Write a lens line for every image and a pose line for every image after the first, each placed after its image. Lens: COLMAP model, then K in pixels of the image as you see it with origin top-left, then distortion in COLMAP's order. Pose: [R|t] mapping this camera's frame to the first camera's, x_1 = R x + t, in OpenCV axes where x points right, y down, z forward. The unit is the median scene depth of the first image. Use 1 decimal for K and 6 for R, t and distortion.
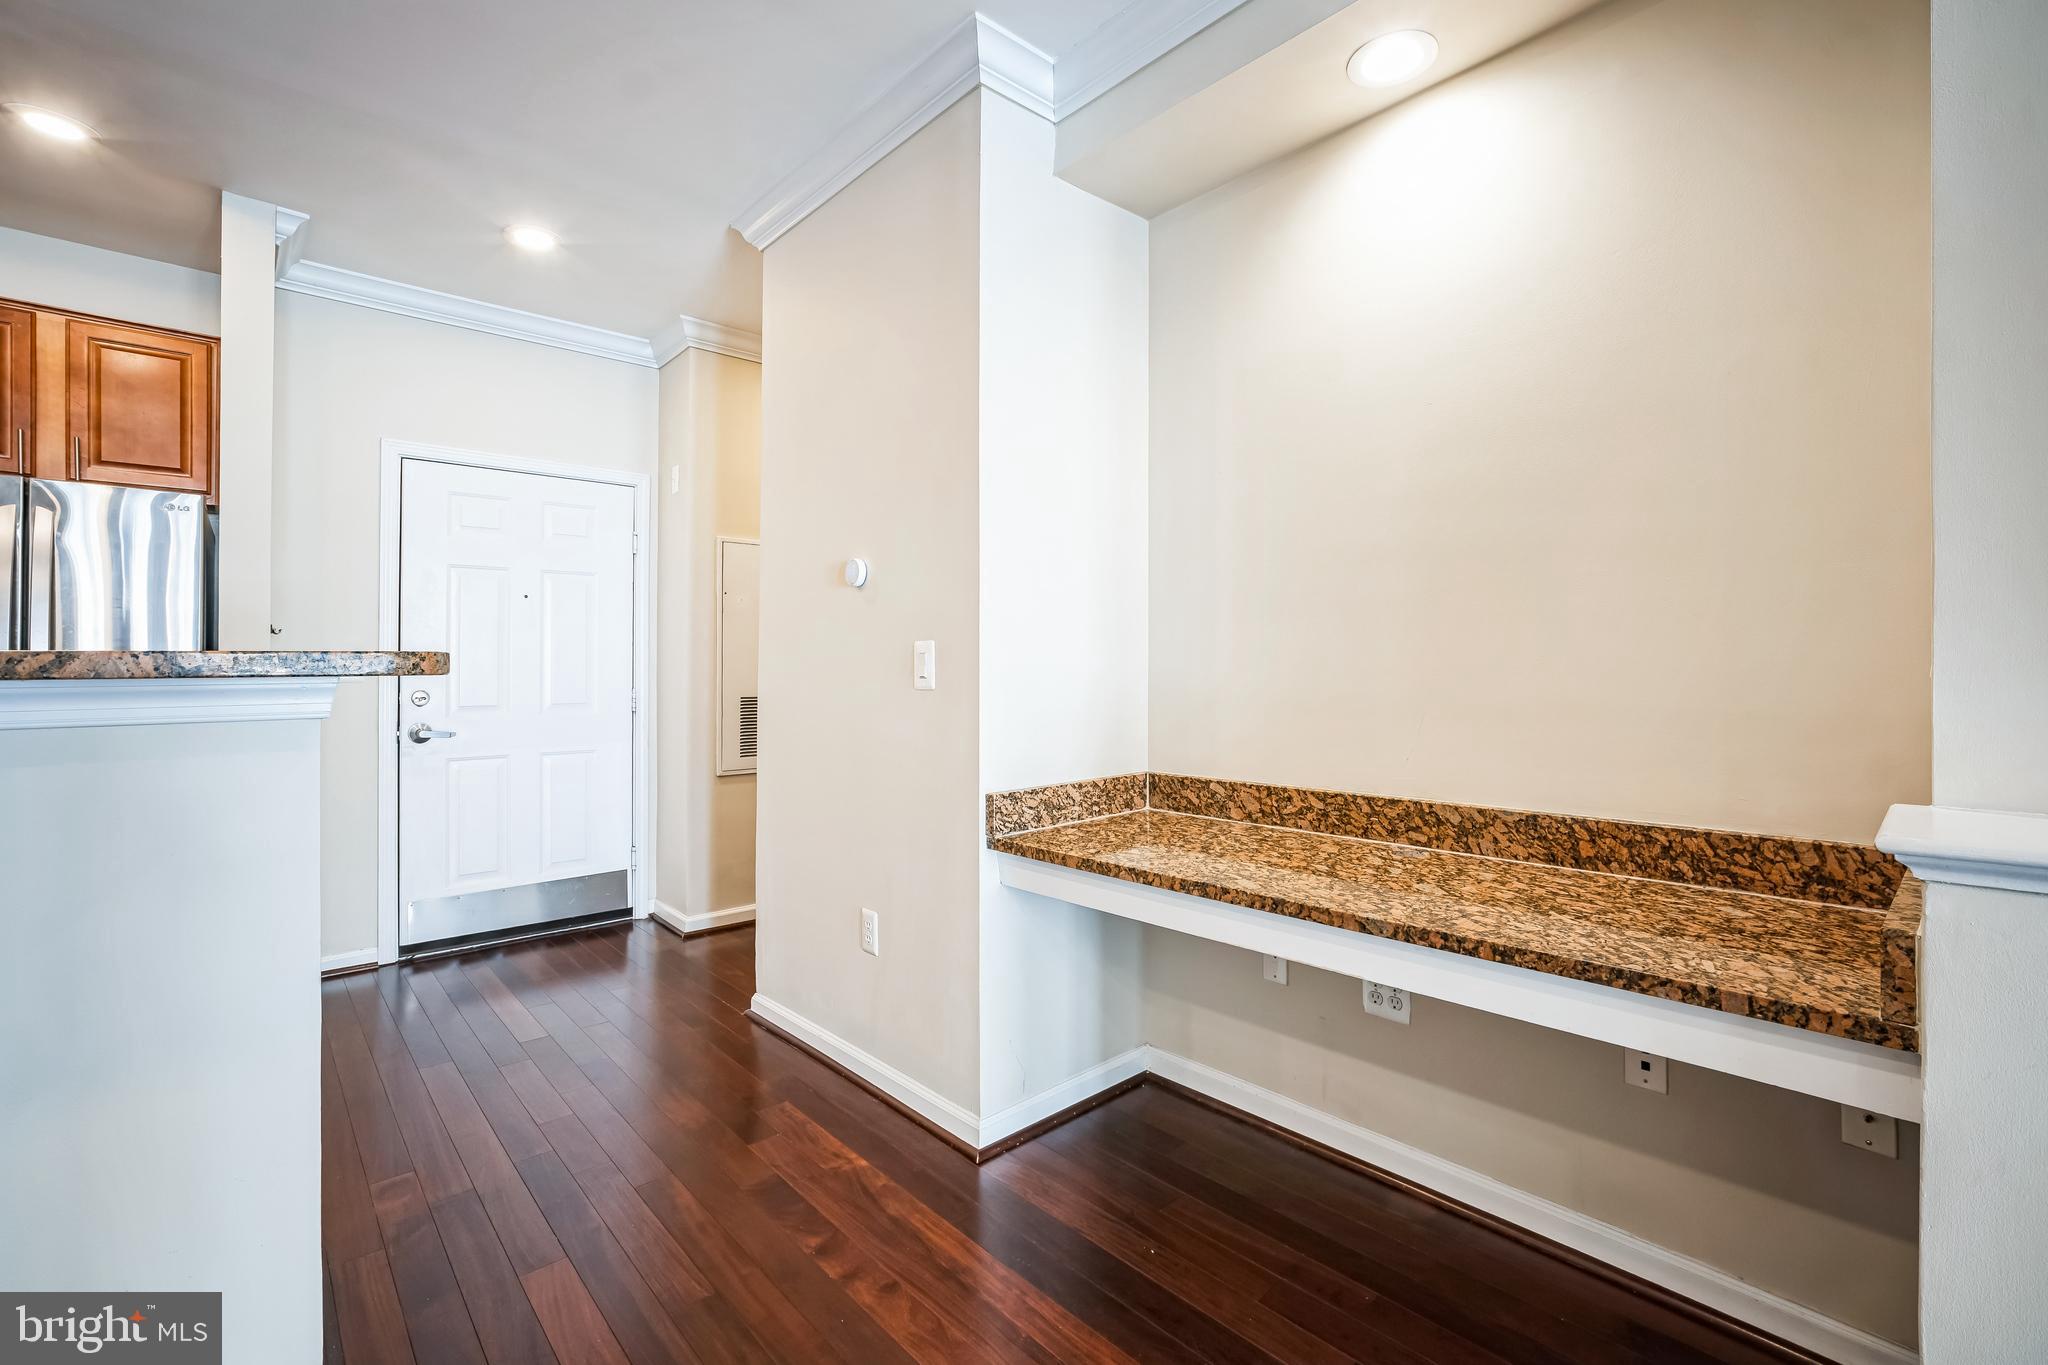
lens RADIAL K [[900.1, 0, 1044.2], [0, 900.1, 662.0], [0, 0, 1]] dist [-0.035835, 0.013914]
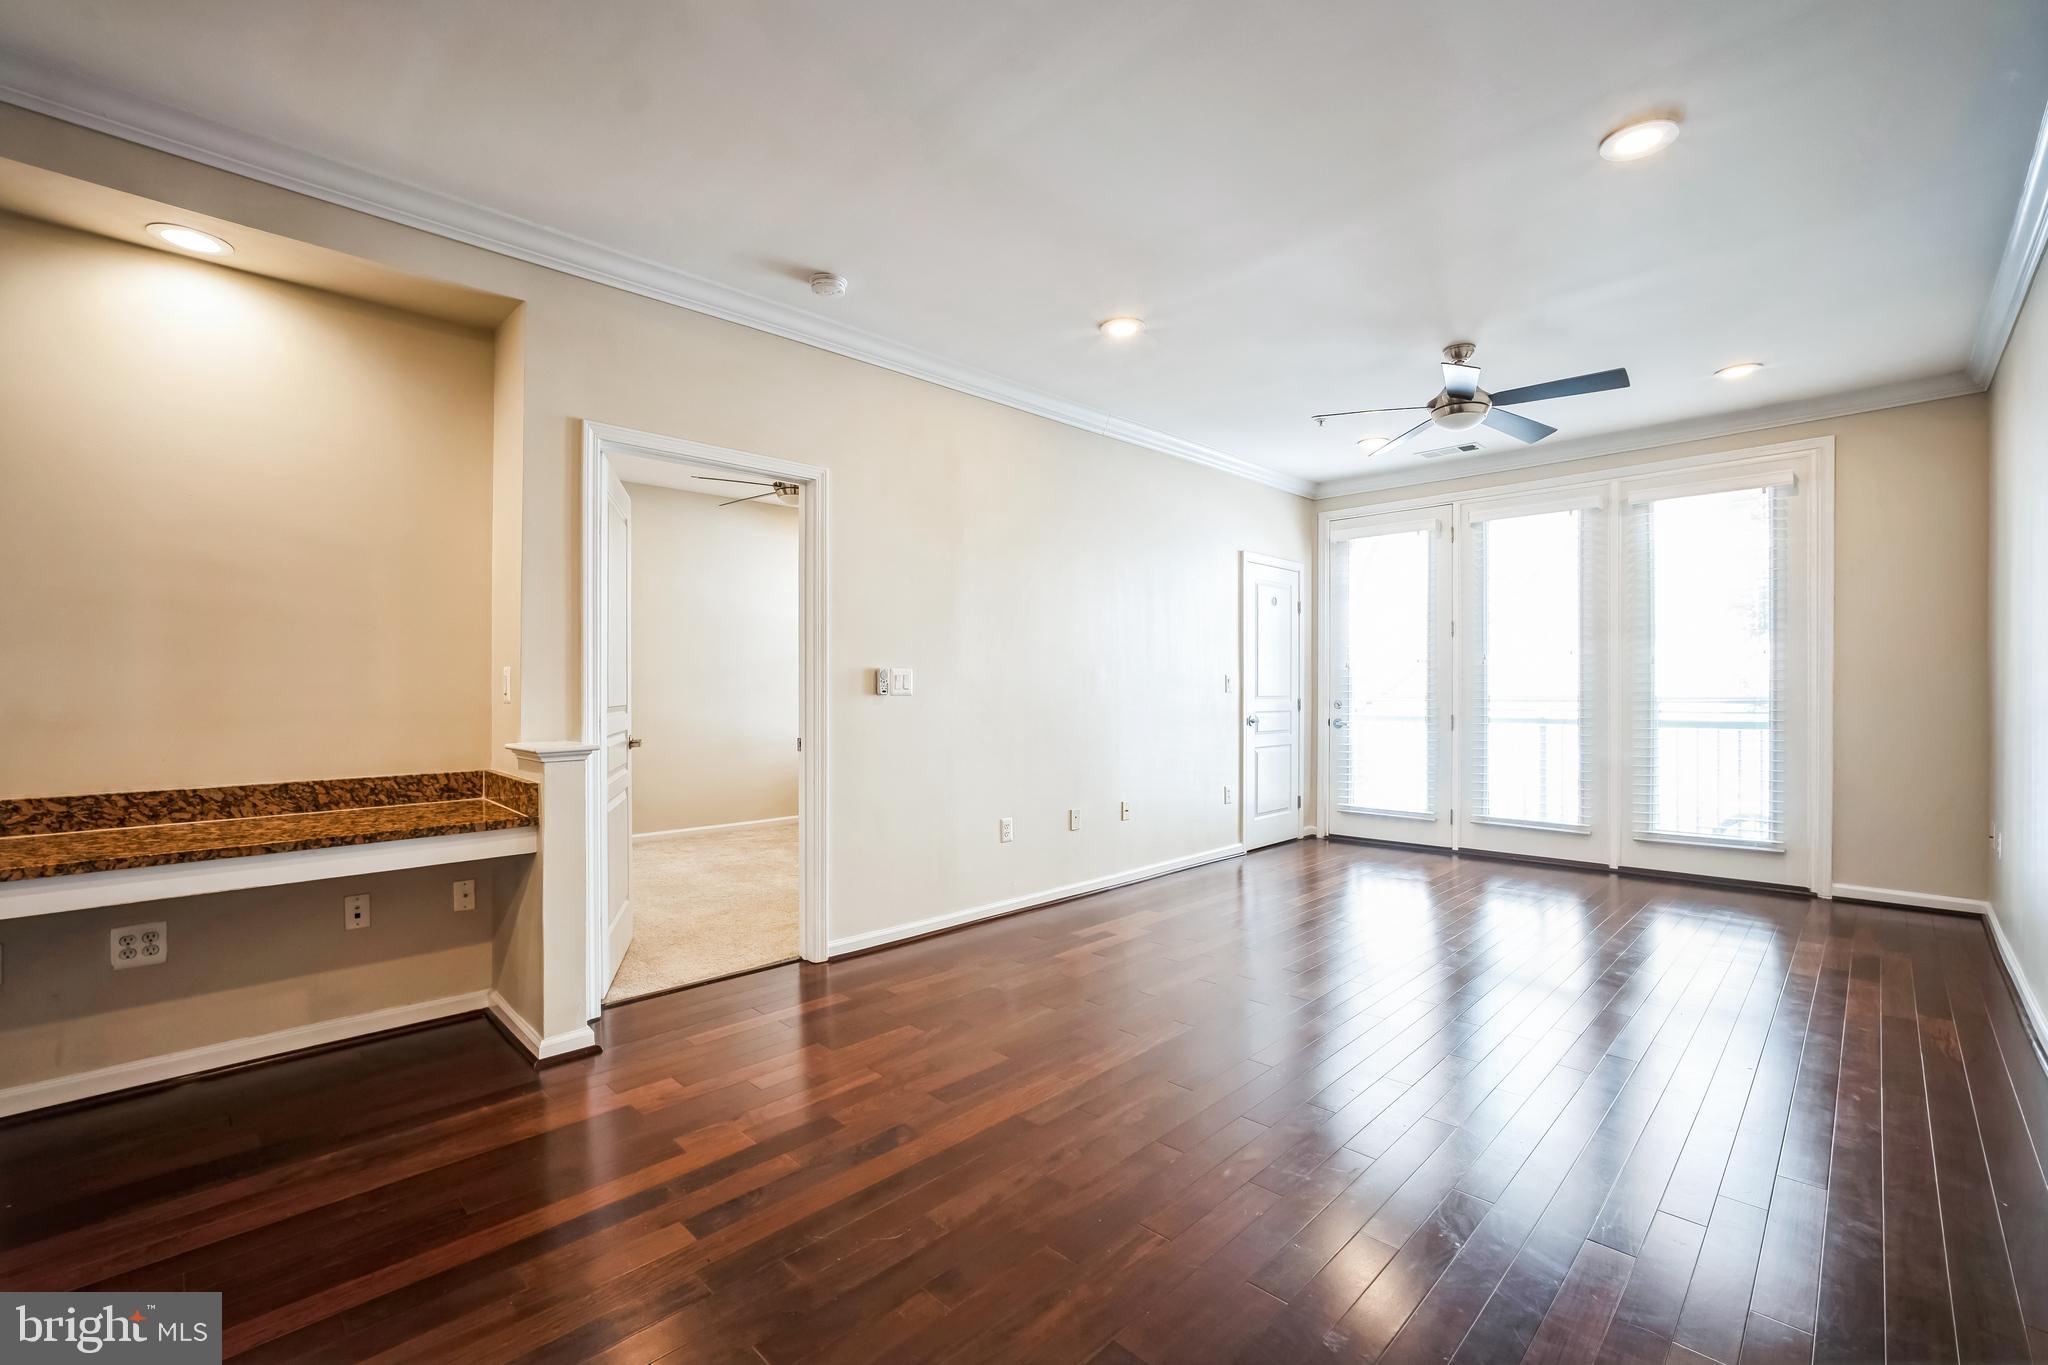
lens RADIAL K [[867.2, 0, 1024.0], [0, 867.2, 682.5], [0, 0, 1]] dist [-0.049956, 0.017156]
pose [[-0.040852, 0.011682, 0.999097, -0.722706], [-0.002573, 0.999927, -0.011797, 0.004205], [-0.999162, -0.003053, -0.040819, -0.180118]]
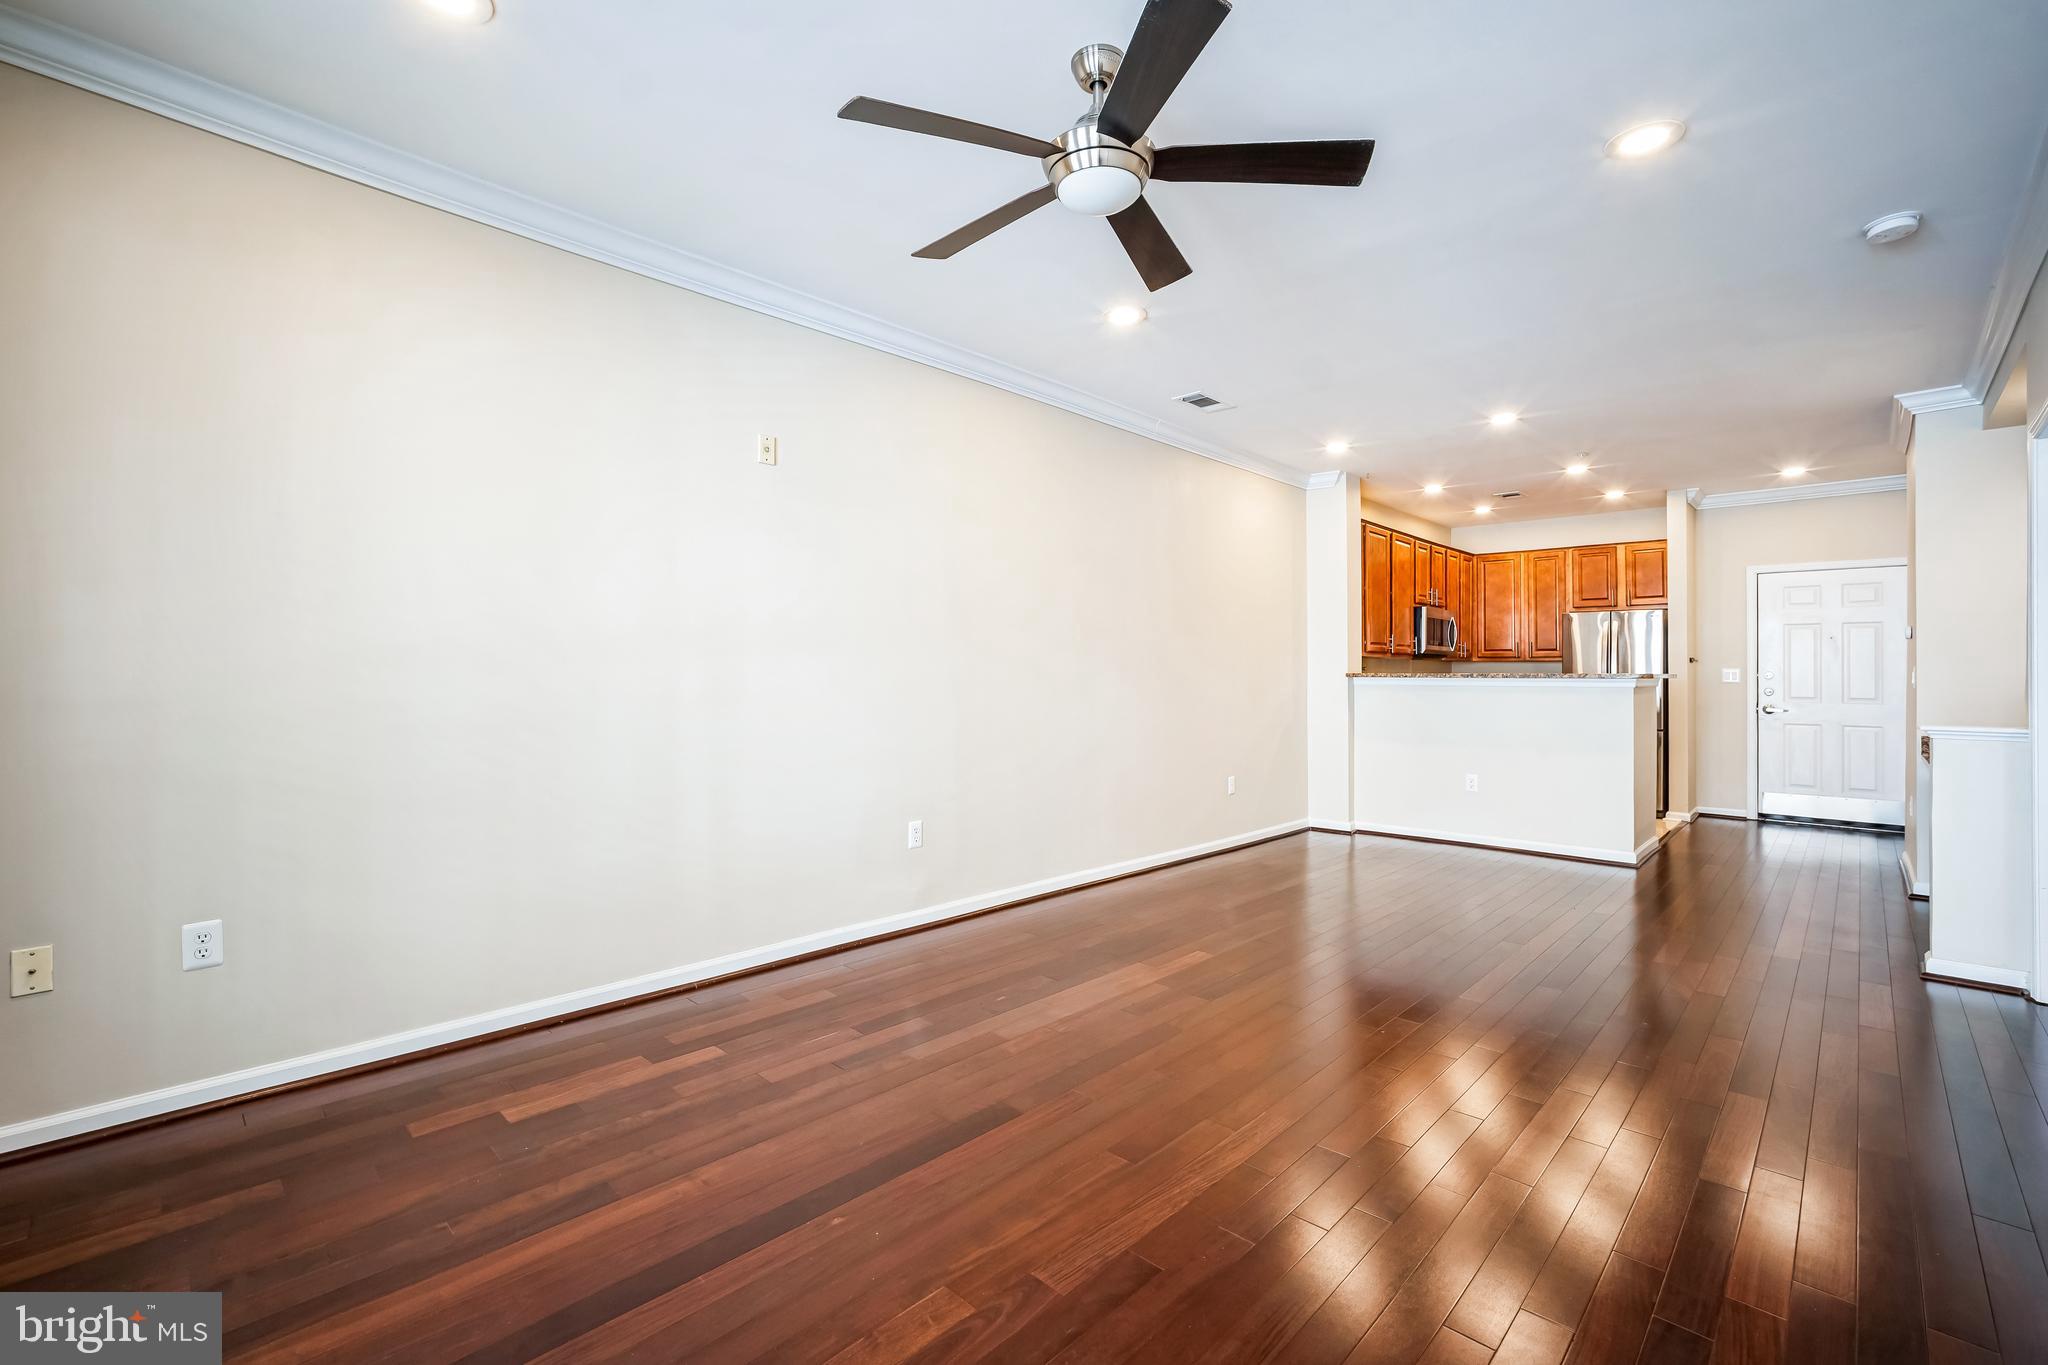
lens RADIAL K [[873.6, 0, 1024.7], [0, 873.6, 667.6], [0, 0, 1]] dist [-0.038891, 0.016742]
pose [[0.056206, -0.002375, -0.998416, 1.680378], [0.001296, 0.999997, -0.002305, -0.016481], [0.998418, -0.001164, 0.056209, -1.170637]]
